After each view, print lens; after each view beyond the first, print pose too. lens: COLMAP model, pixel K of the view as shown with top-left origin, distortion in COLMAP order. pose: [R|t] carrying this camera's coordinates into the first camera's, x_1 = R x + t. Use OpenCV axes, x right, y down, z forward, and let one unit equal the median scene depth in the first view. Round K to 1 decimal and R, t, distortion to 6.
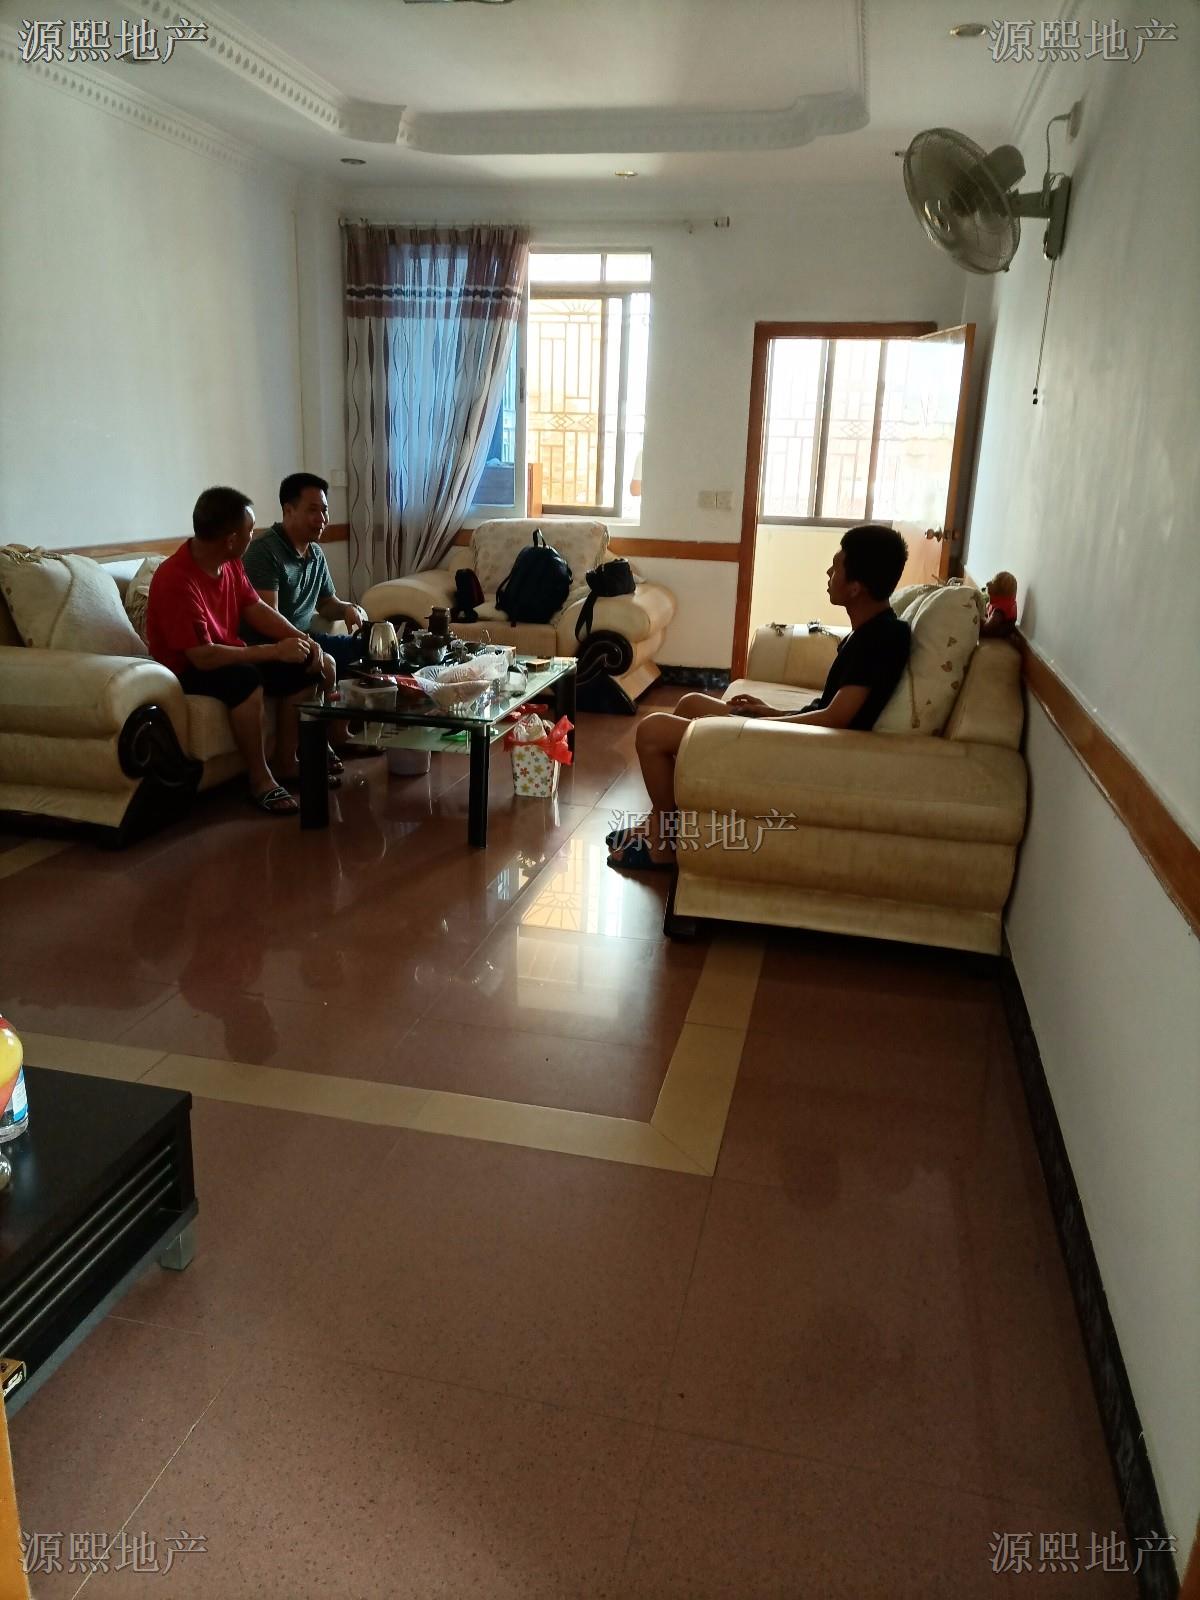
lens RADIAL K [[1170.5, 0, 597.6], [0, 1170.5, 795.8], [0, 0, 1]] dist [0.036940, -0.026028]
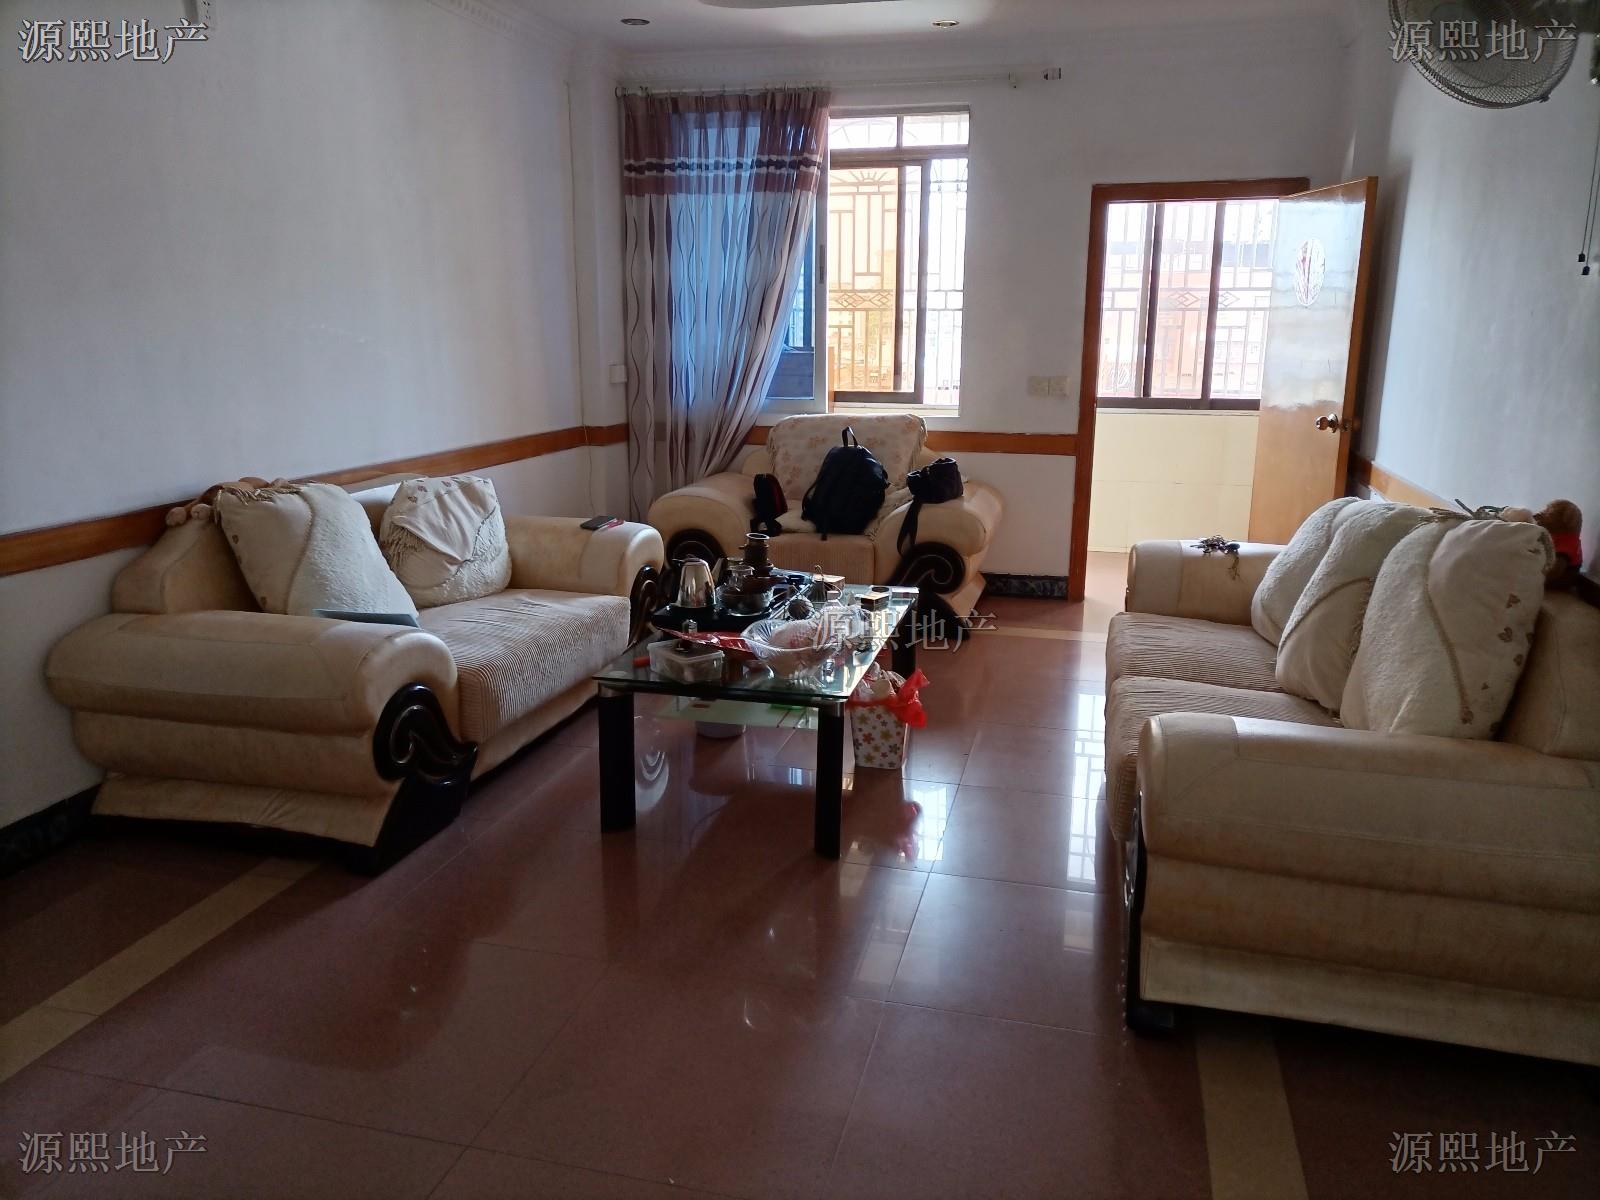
lens RADIAL K [[1170.5, 0, 805.7], [0, 1170.5, 600.9], [0, 0, 1]] dist [0.036940, -0.026028]
pose [[0.999231, -0.021302, -0.032930, -0.057037], [0.019633, 0.998547, -0.050184, -0.055601], [0.033951, 0.049499, 0.998197, 0.139375]]
